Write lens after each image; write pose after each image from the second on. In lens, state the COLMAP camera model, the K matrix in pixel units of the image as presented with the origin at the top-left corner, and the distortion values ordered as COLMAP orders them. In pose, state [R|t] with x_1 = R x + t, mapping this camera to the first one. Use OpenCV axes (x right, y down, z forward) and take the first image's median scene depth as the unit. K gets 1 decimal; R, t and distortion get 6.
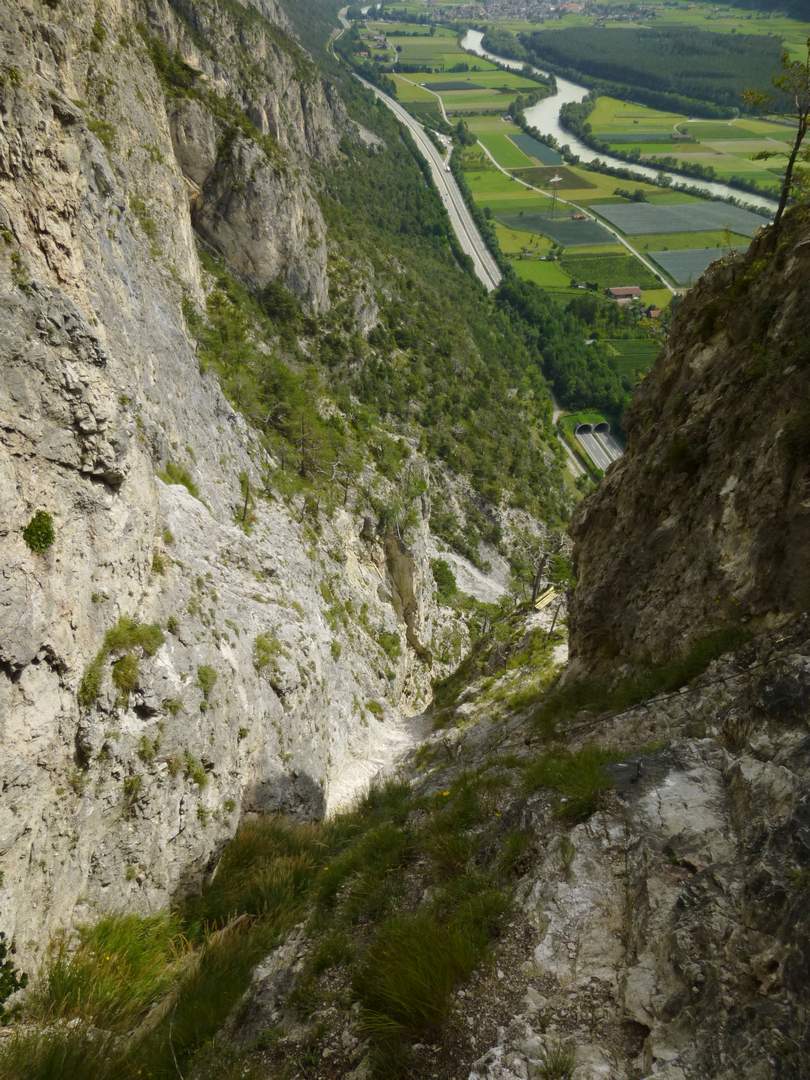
lens RADIAL K [[790.3, 0, 406.7], [0, 790.3, 539.9], [0, 0, 1]] dist [0.004866, 0.005124]
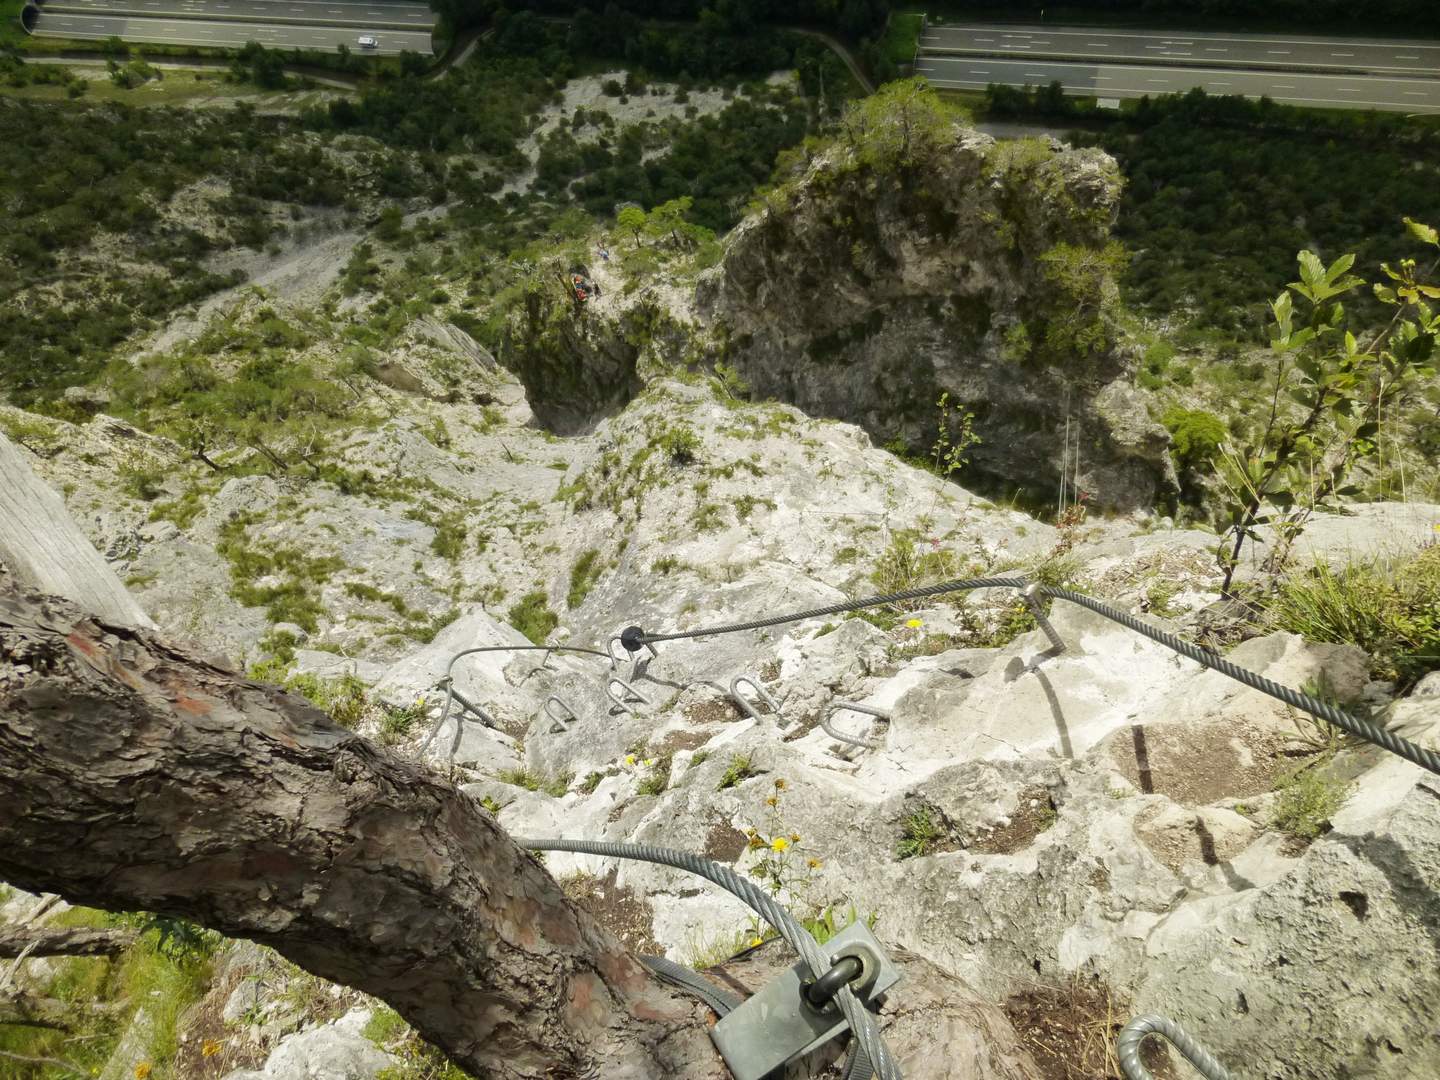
lens RADIAL K [[1053.7, 0, 719.3], [0, 1053.7, 539.9], [0, 0, 1]] dist [0.004866, 0.005124]
pose [[0.390335, -0.913794, 0.112334, -0.065576], [0.714957, 0.377727, 0.588353, -0.135134], [-0.580064, -0.149341, 0.800764, -0.126691]]
